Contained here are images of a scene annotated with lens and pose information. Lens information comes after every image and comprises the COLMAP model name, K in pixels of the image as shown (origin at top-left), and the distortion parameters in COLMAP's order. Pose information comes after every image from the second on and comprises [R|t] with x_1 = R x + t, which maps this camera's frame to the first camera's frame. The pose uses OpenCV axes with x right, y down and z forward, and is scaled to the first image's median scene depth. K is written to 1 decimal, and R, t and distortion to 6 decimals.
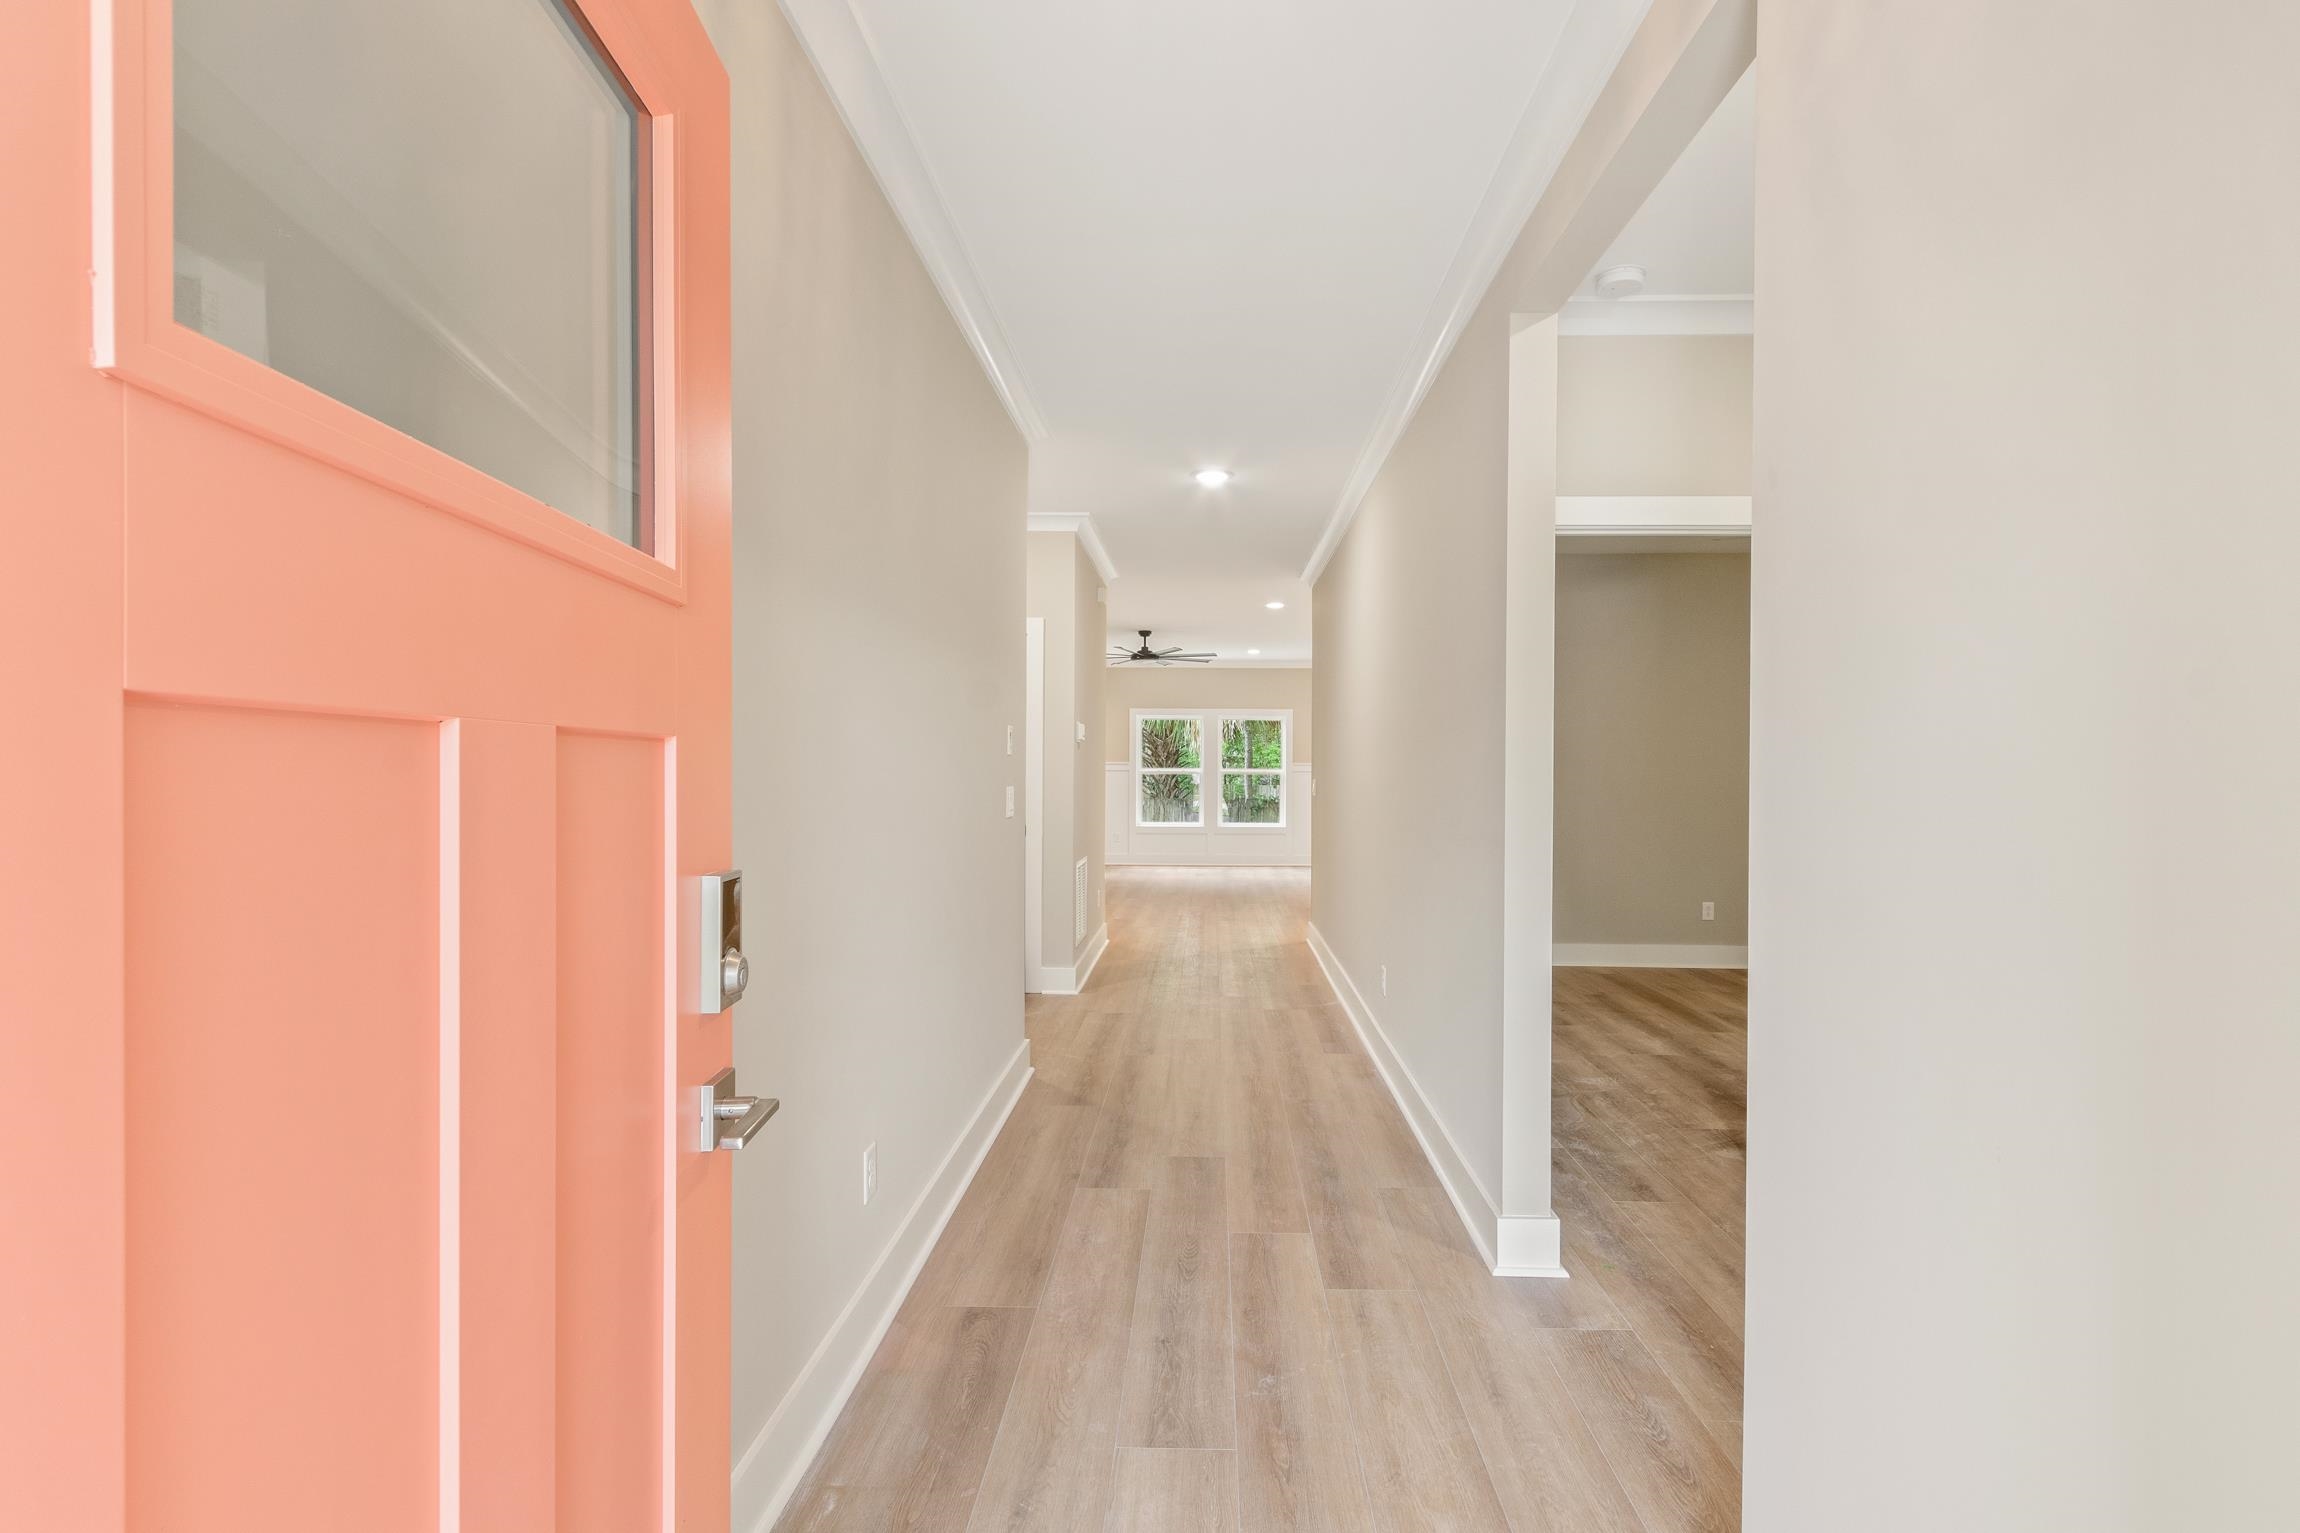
lens RADIAL K [[1127.1, 0, 1150.0], [0, 1127.1, 766.5], [0, 0, 1]] dist [0.001142, -0.000048]
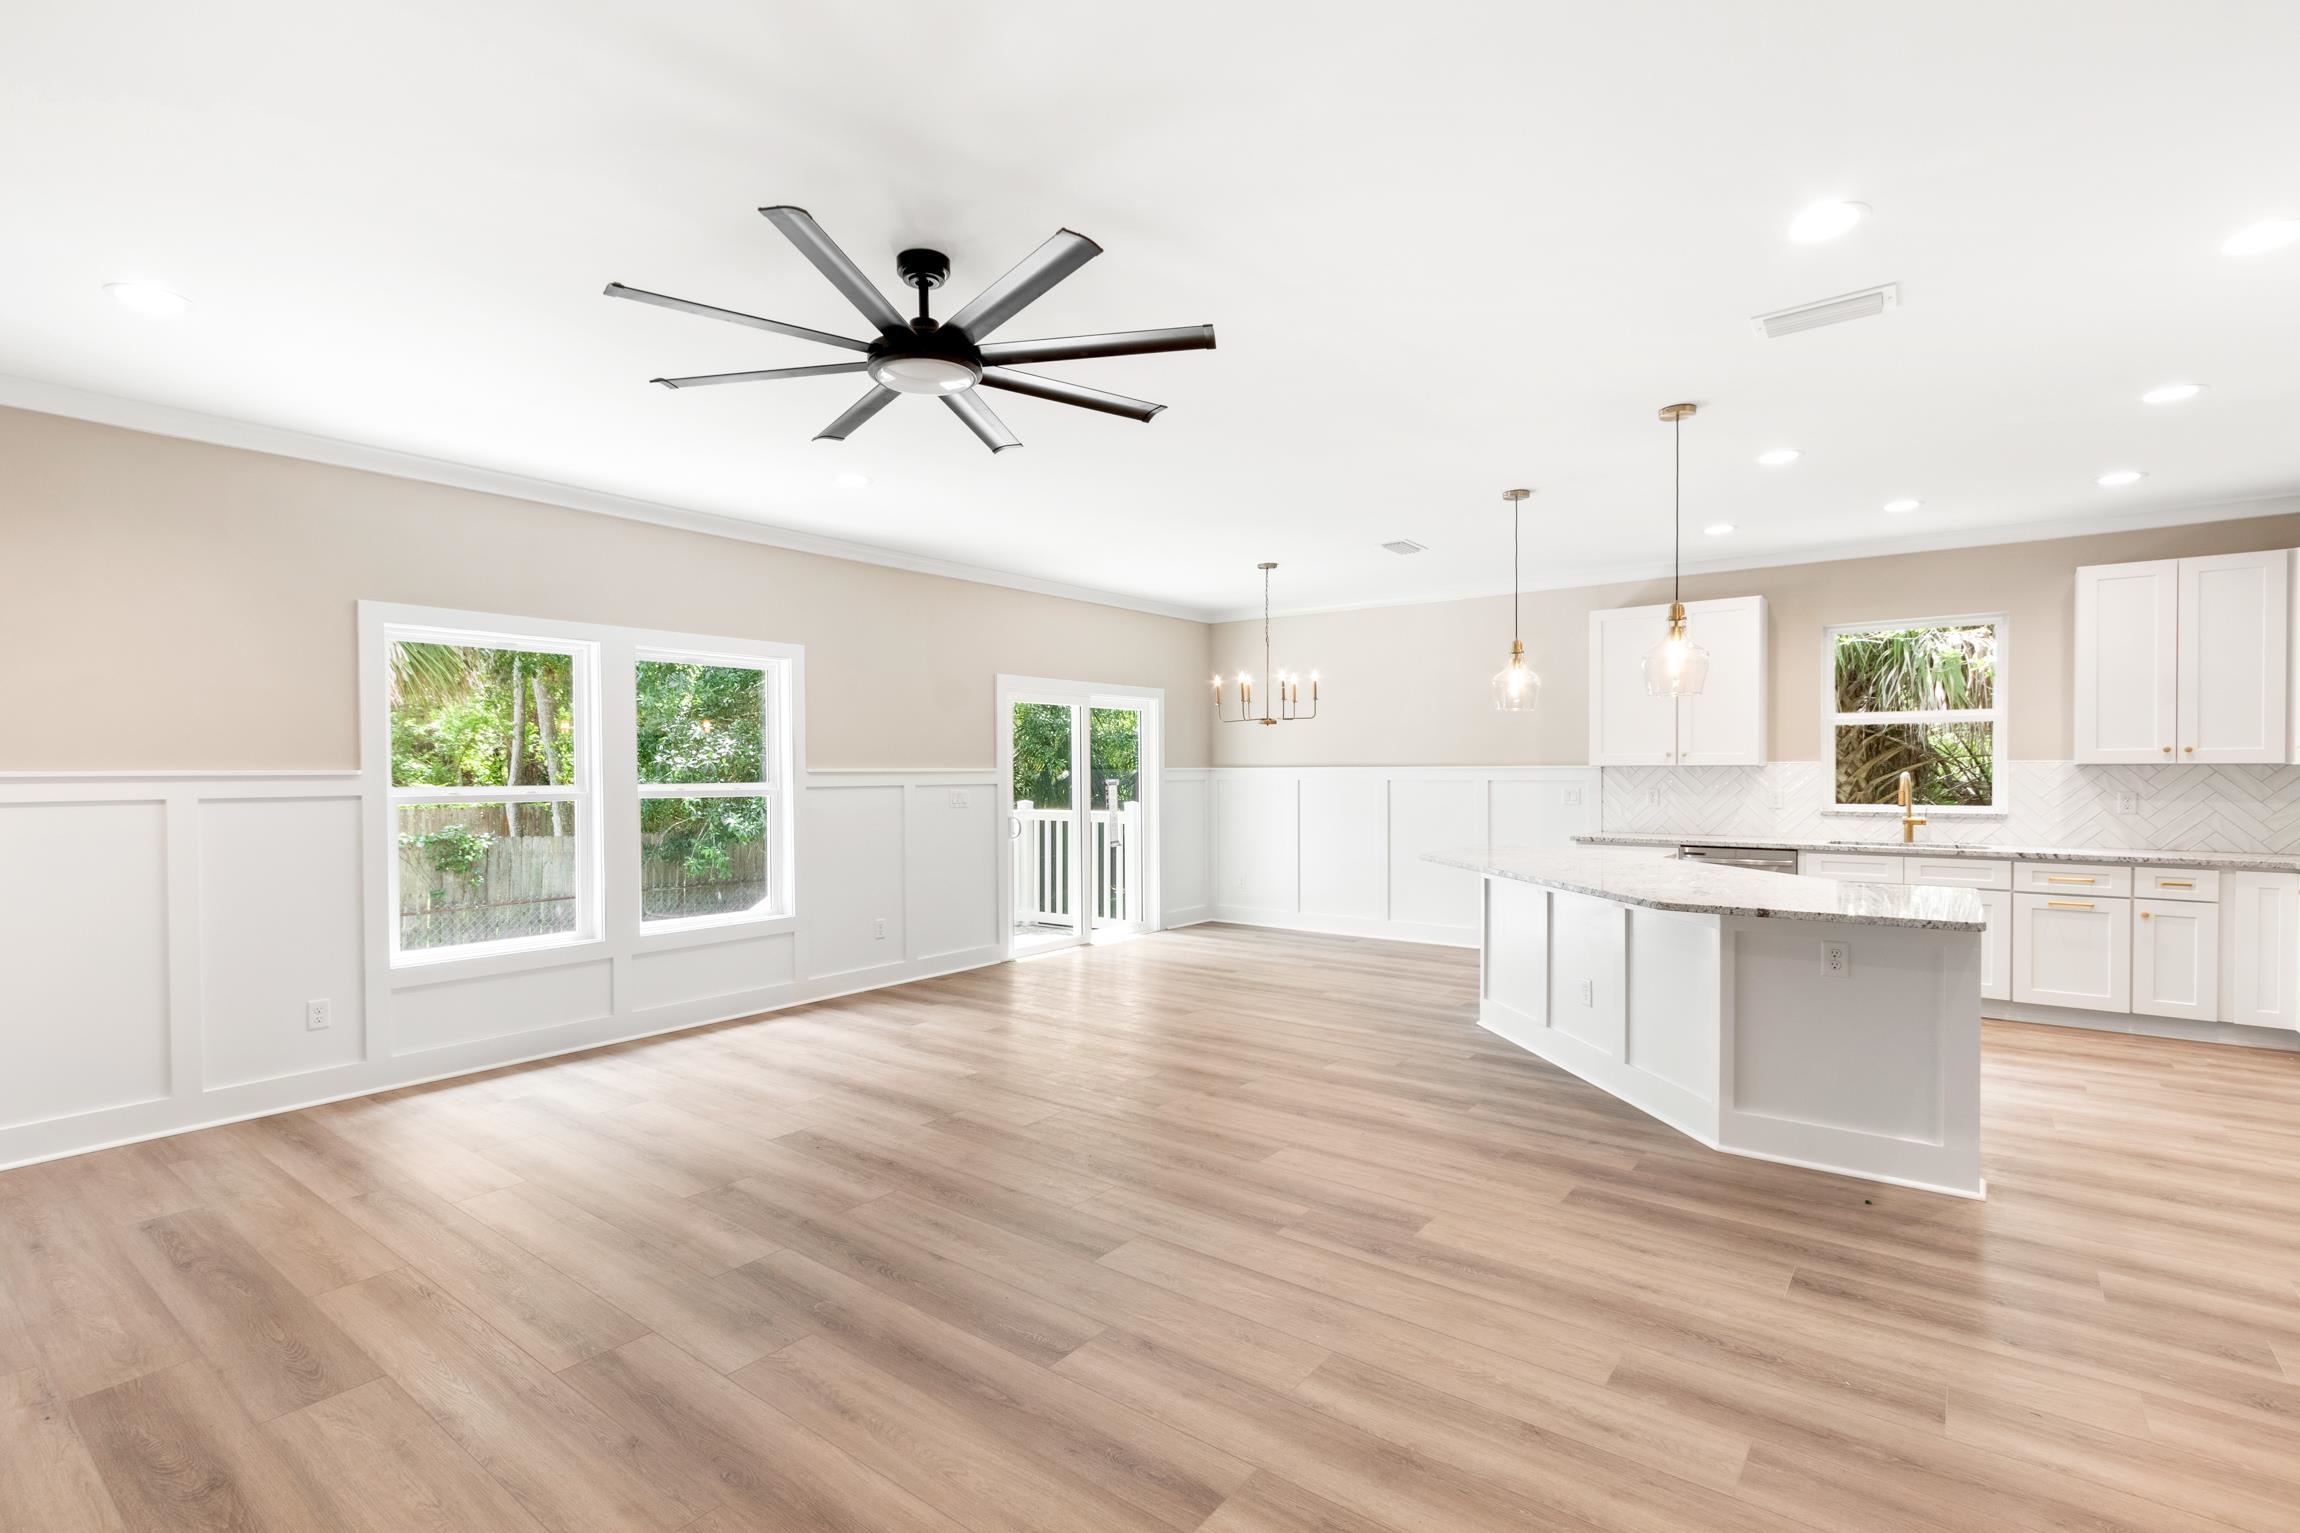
lens RADIAL K [[1076.0, 0, 1132.5], [0, 1076.0, 784.7], [0, 0, 1]] dist [0.006416, -0.000177]
pose [[0.579108, -0.022089, 0.814951, -0.138584], [0.010752, 0.999753, 0.019457, -0.003406], [-0.815180, -0.002506, 0.579203, 0.651371]]
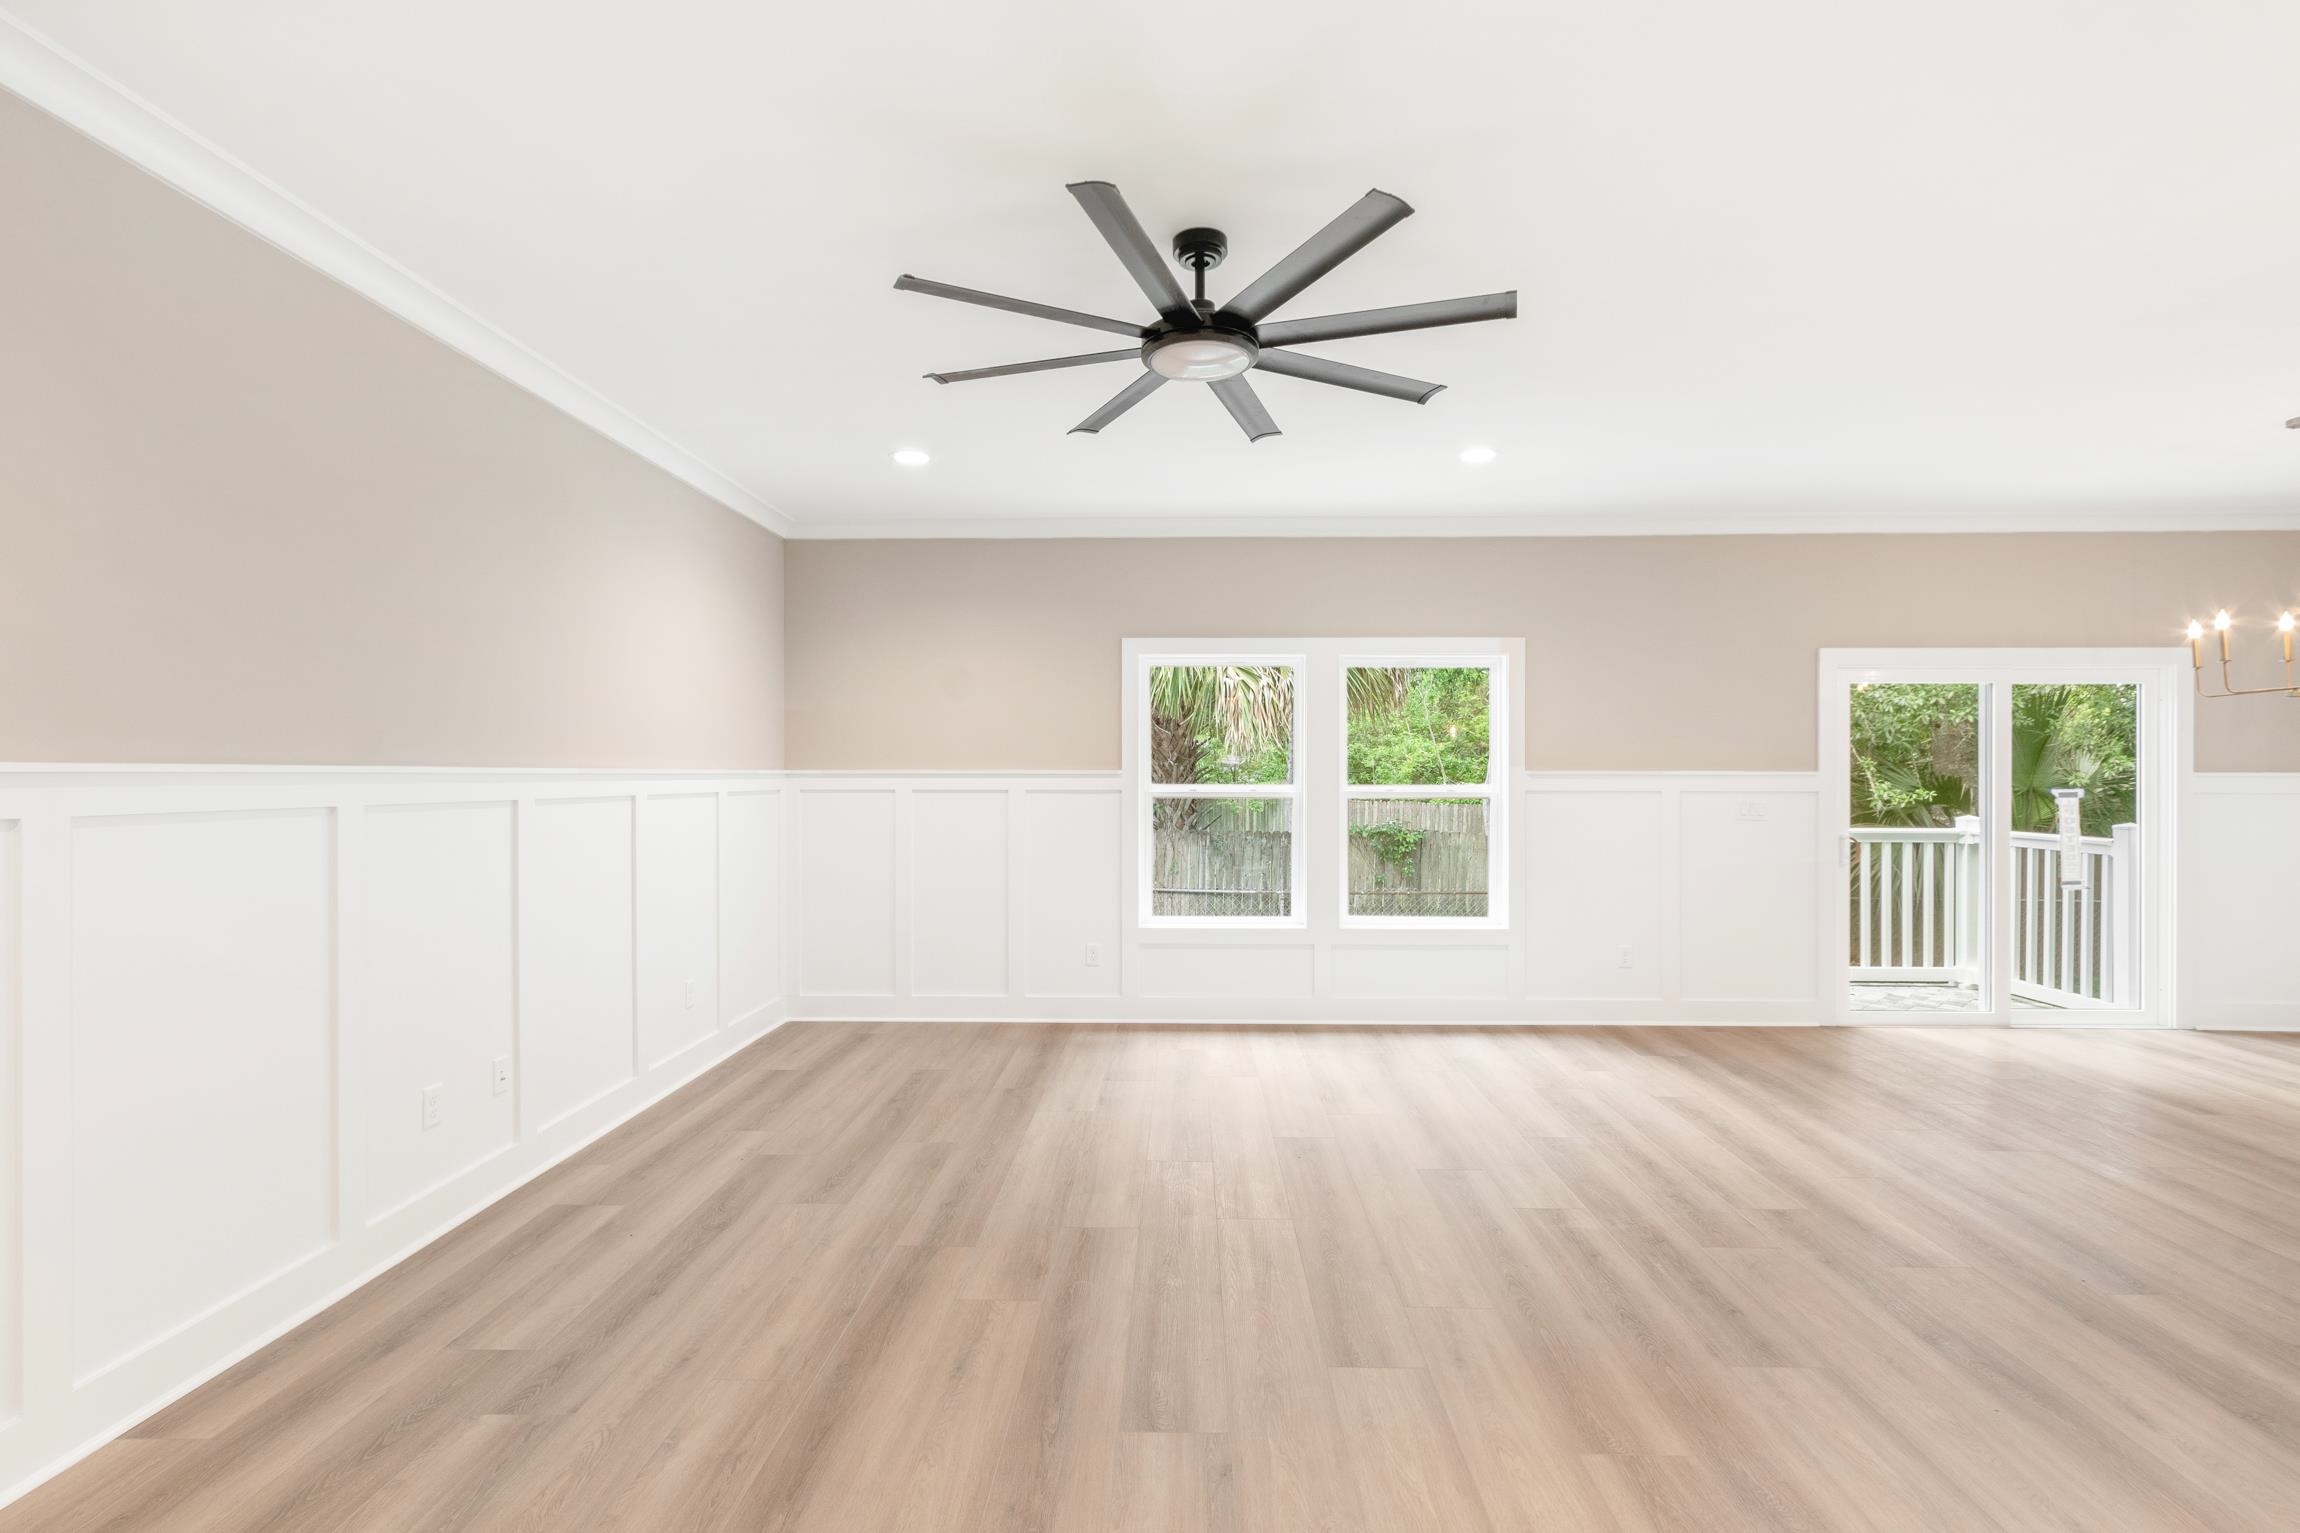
lens RADIAL K [[1100.6, 0, 1153.7], [0, 1100.6, 779.8], [0, 0, 1]] dist [-0.000227, 0.000037]
pose [[0.999777, -0.005117, 0.020488, -0.014712], [0.004995, 0.999969, 0.006006, -0.002852], [-0.020518, -0.005902, 0.999772, 0.605449]]
